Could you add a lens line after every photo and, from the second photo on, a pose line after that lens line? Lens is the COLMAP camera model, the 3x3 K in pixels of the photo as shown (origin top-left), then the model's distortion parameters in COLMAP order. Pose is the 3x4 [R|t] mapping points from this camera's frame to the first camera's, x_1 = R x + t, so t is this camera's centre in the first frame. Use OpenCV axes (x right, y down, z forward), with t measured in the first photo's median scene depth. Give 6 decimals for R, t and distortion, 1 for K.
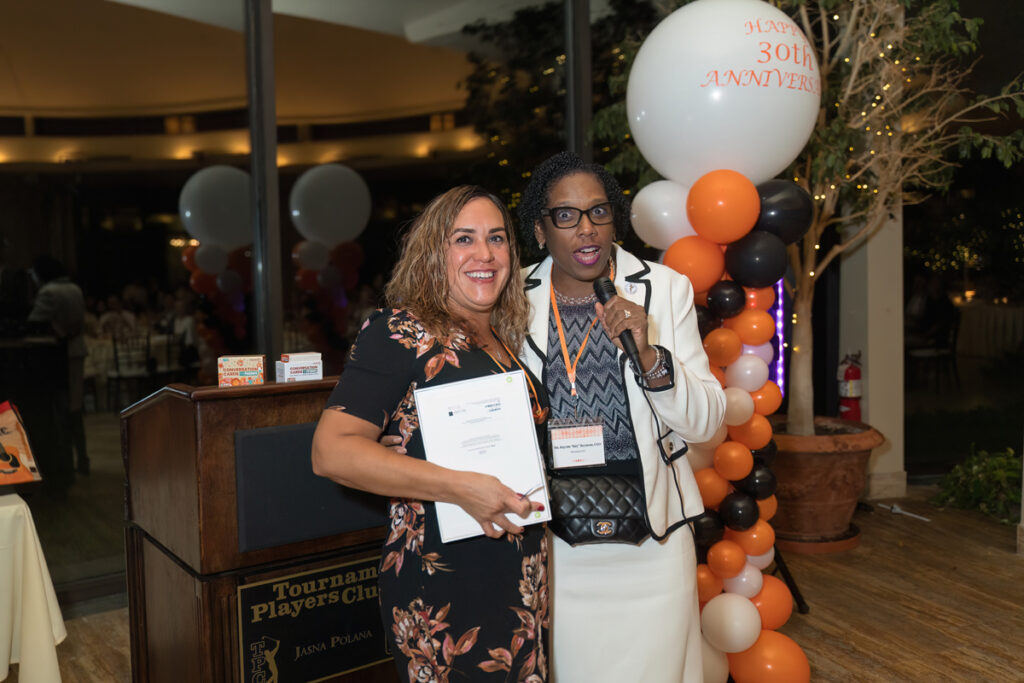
lens RADIAL K [[960.1, 0, 512.0], [0, 960.1, 341.5], [0, 0, 1]] dist [0.001742, 0.000790]
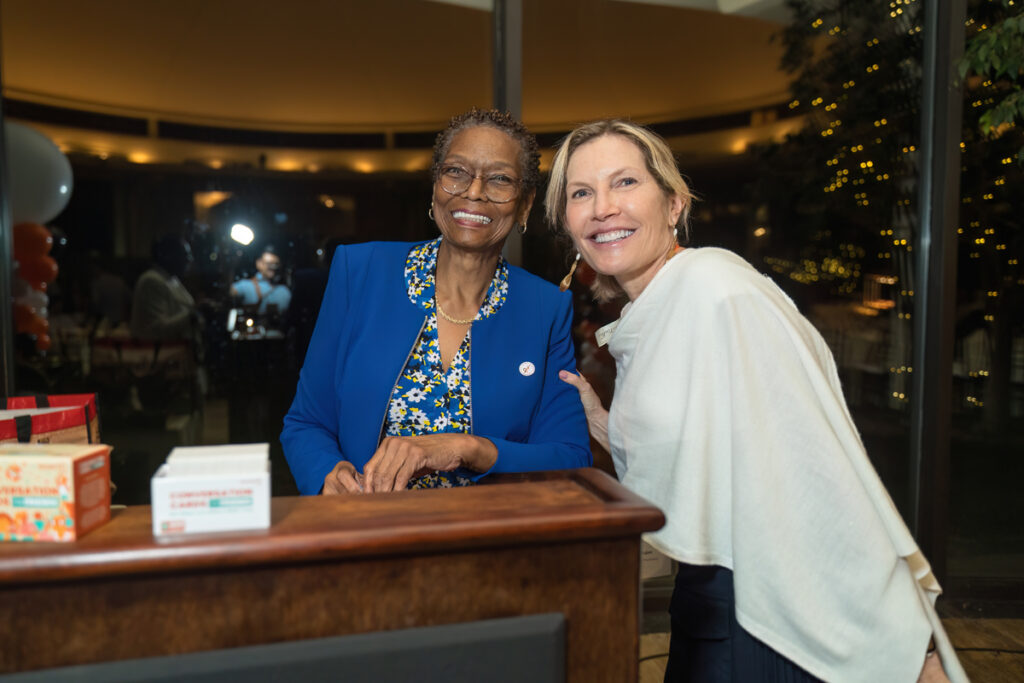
lens RADIAL K [[830.4, 0, 512.0], [0, 830.4, 341.5], [0, 0, 1]] dist [0.004323, 0.001993]
pose [[0.932410, 0.043979, -0.358715, 0.002213], [-0.040434, 0.999031, 0.017383, -0.015676], [0.359132, -0.001704, 0.933285, 0.270097]]
